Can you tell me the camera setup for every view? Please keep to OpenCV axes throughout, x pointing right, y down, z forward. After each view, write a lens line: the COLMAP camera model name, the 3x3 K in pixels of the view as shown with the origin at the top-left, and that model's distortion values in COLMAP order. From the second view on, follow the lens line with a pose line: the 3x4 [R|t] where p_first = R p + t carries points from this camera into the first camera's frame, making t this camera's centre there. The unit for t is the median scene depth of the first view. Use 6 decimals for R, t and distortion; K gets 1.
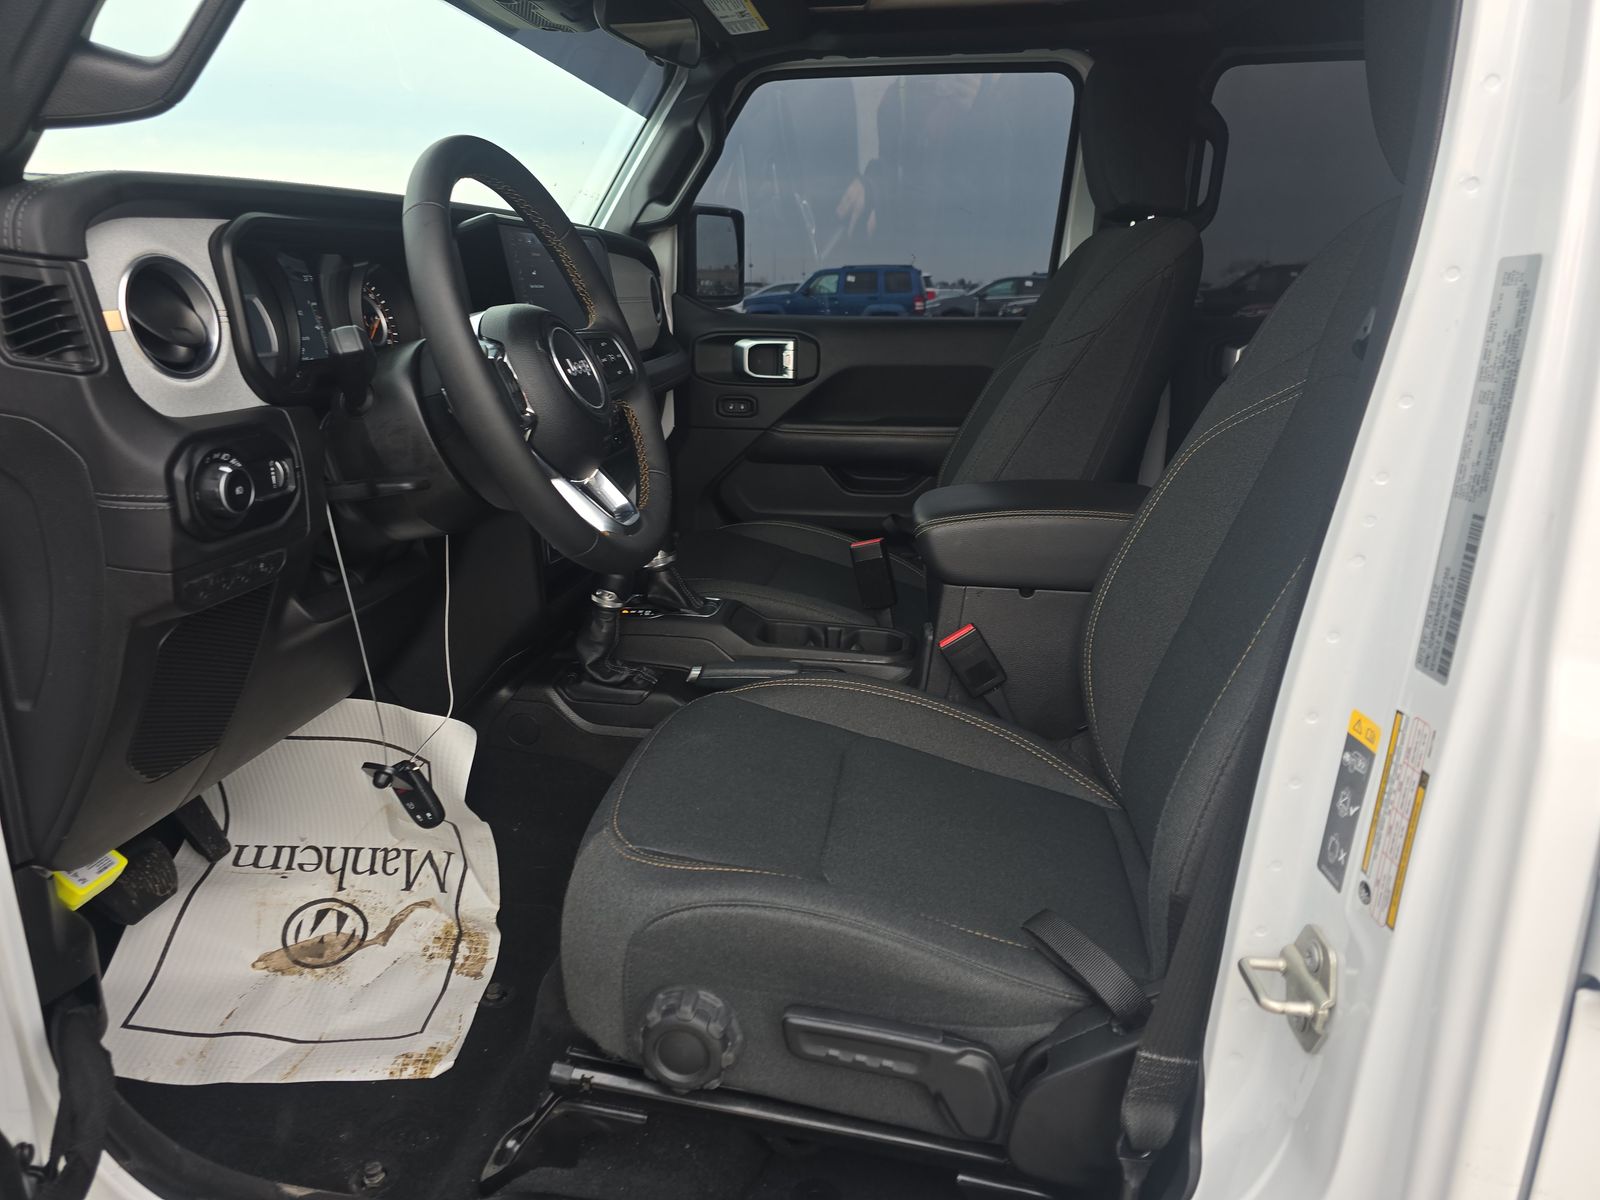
lens RADIAL K [[1035.0, 0, 800.0], [0, 1035.0, 600.0], [0, 0, 1]] dist [0.002912, 0.000998]
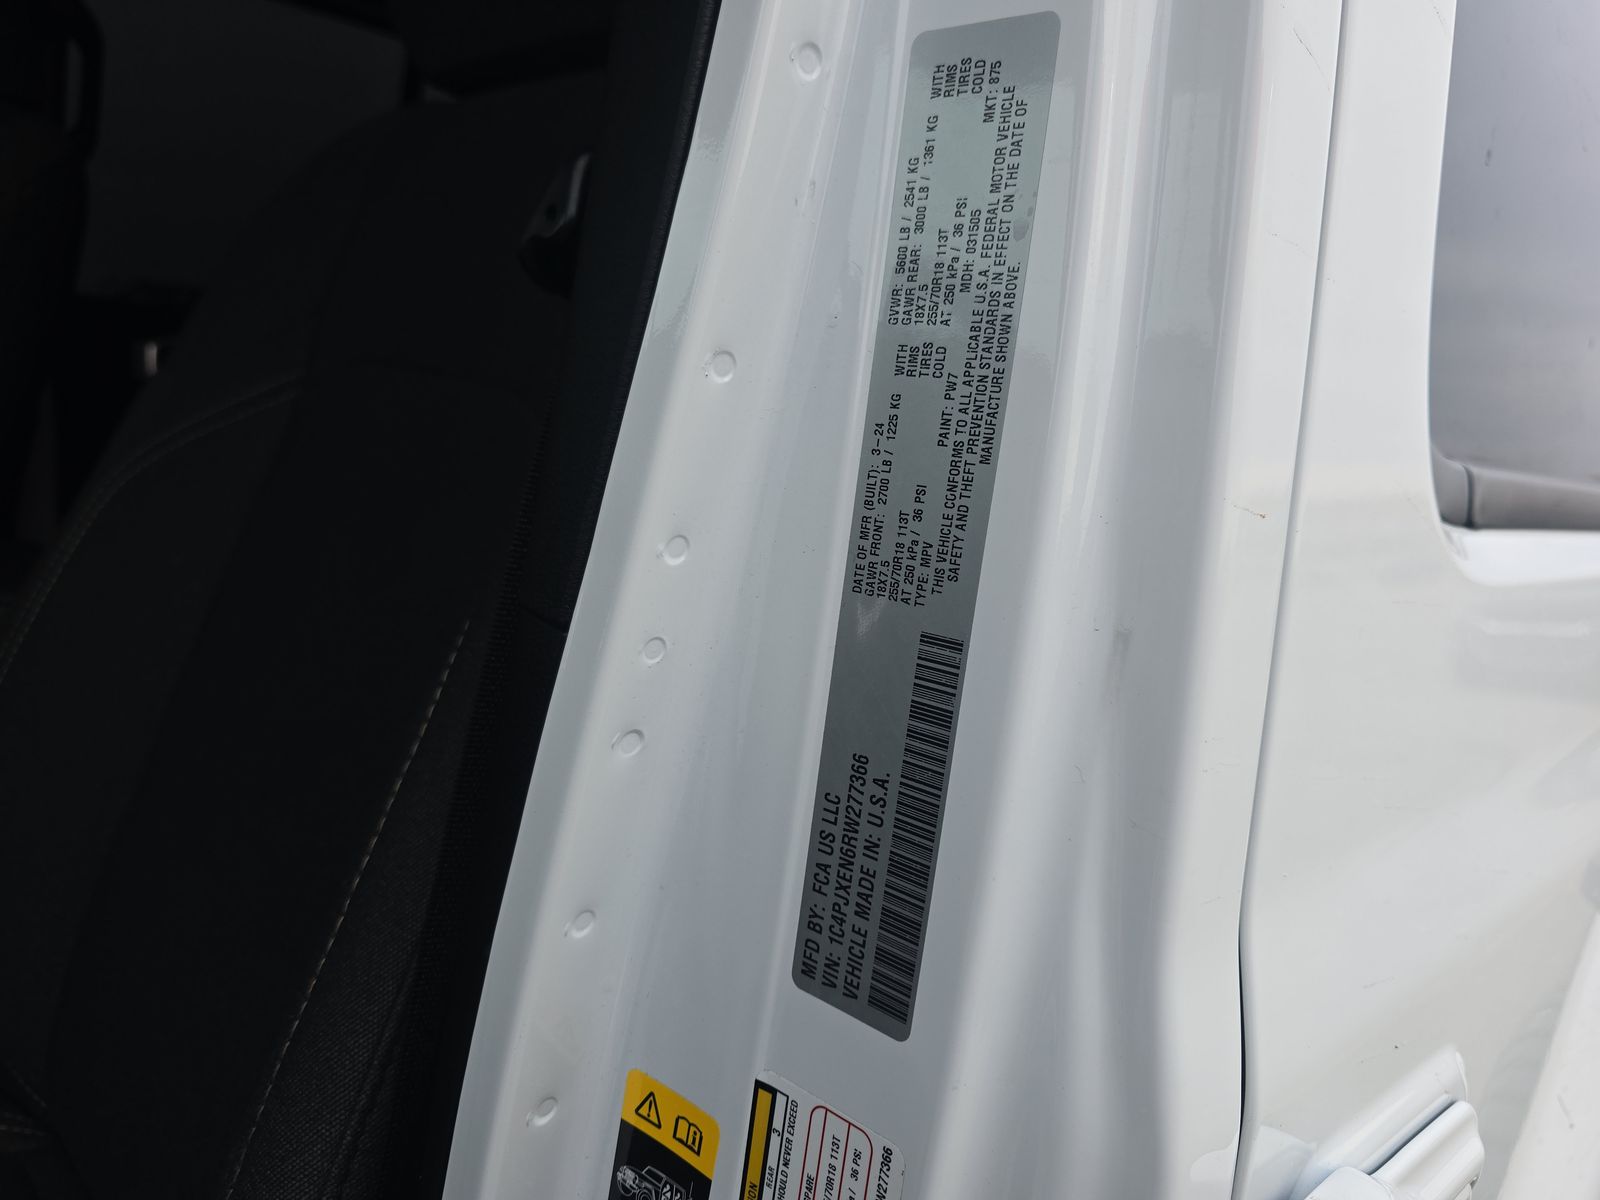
lens RADIAL K [[1151.6, 0, 800.0], [0, 1151.6, 600.0], [0, 0, 1]] dist [0.047154, -0.060109]
pose [[0.616896, -0.081776, 0.782785, 0.240708], [0.112826, 0.993503, 0.014874, -0.105249], [-0.778916, 0.079143, 0.622114, 0.715818]]
